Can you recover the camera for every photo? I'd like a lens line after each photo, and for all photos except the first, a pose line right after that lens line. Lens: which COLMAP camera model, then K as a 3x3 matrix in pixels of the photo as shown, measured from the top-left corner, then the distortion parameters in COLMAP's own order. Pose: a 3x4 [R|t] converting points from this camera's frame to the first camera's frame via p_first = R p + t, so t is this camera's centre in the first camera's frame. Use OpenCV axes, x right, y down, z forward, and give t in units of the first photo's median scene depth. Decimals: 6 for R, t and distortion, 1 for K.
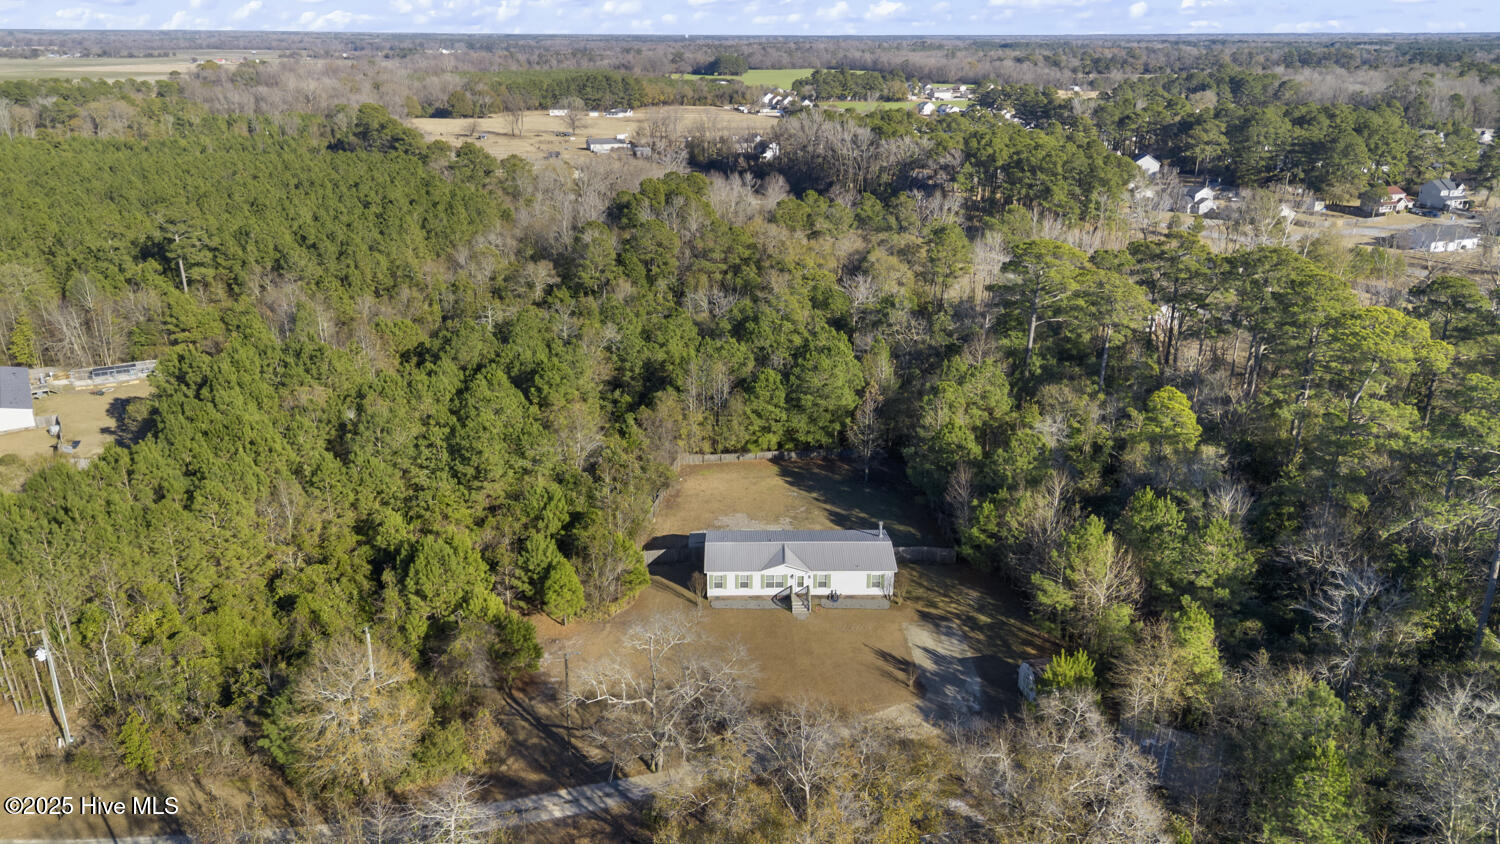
lens RADIAL K [[1039.9, 0, 750.2], [0, 1039.9, 423.5], [0, 0, 1]] dist [0.066349, -0.068338]
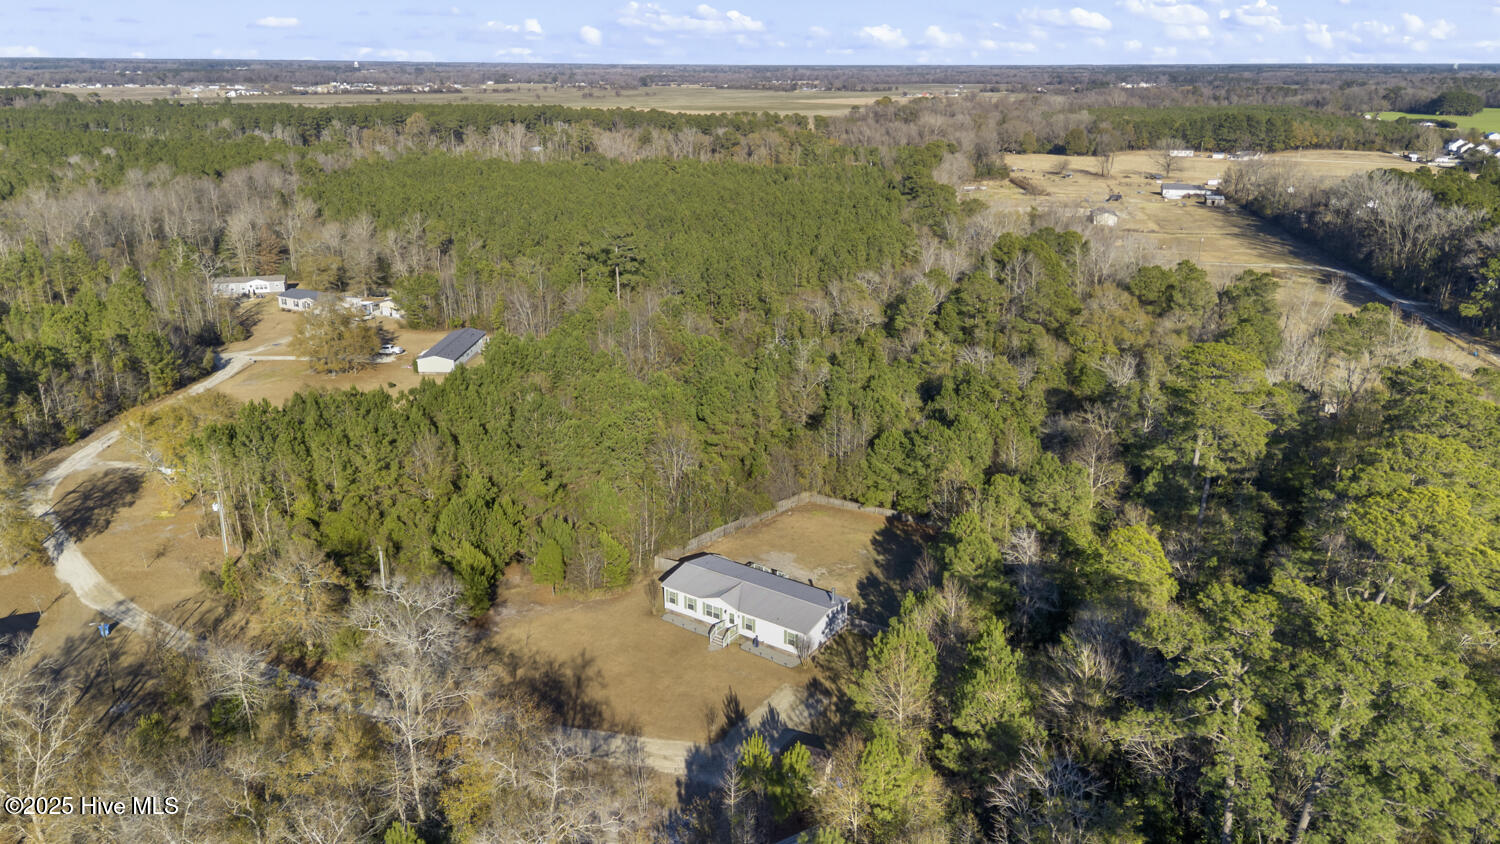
lens RADIAL K [[1040.8, 0, 750.0], [0, 1040.8, 422.0], [0, 0, 1]] dist [0.003940, 0.001756]
pose [[0.814638, 0.183740, -0.550095, 0.543189], [-0.198588, 0.979524, 0.033087, -0.075473], [0.544911, 0.082288, 0.834446, 0.086576]]
